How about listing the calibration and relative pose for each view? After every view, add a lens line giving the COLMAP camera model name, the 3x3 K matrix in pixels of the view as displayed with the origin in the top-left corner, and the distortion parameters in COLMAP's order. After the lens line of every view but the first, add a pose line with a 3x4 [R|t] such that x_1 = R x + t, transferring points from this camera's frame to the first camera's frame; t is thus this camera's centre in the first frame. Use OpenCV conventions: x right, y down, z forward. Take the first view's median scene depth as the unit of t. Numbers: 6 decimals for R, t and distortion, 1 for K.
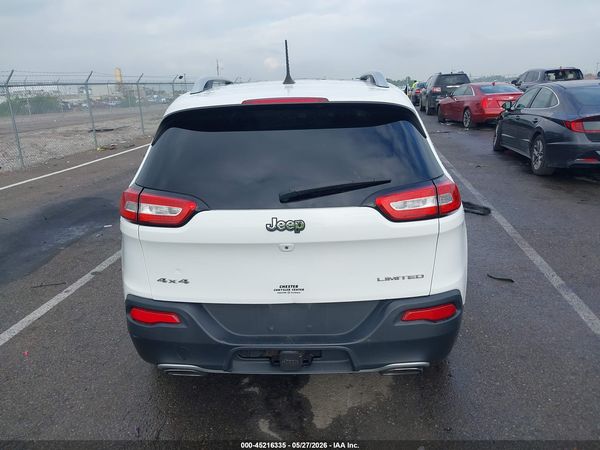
lens RADIAL K [[500.9, 0, 296.9], [0, 500.9, 222.3], [0, 0, 1]] dist [0.004163, -0.000281]
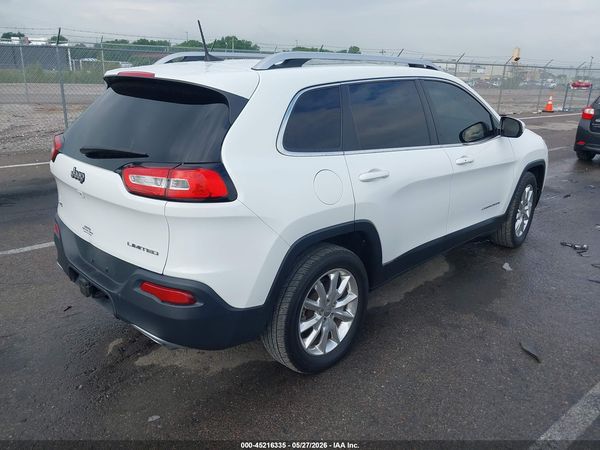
lens RADIAL K [[500.9, 0, 298.2], [0, 500.9, 226.1], [0, 0, 1]] dist [0.004163, -0.000281]
pose [[0.719852, 0.266443, -0.640953, 1.092703], [-0.238994, 0.962073, 0.131519, -0.150307], [0.651686, 0.058509, 0.756228, 0.403060]]
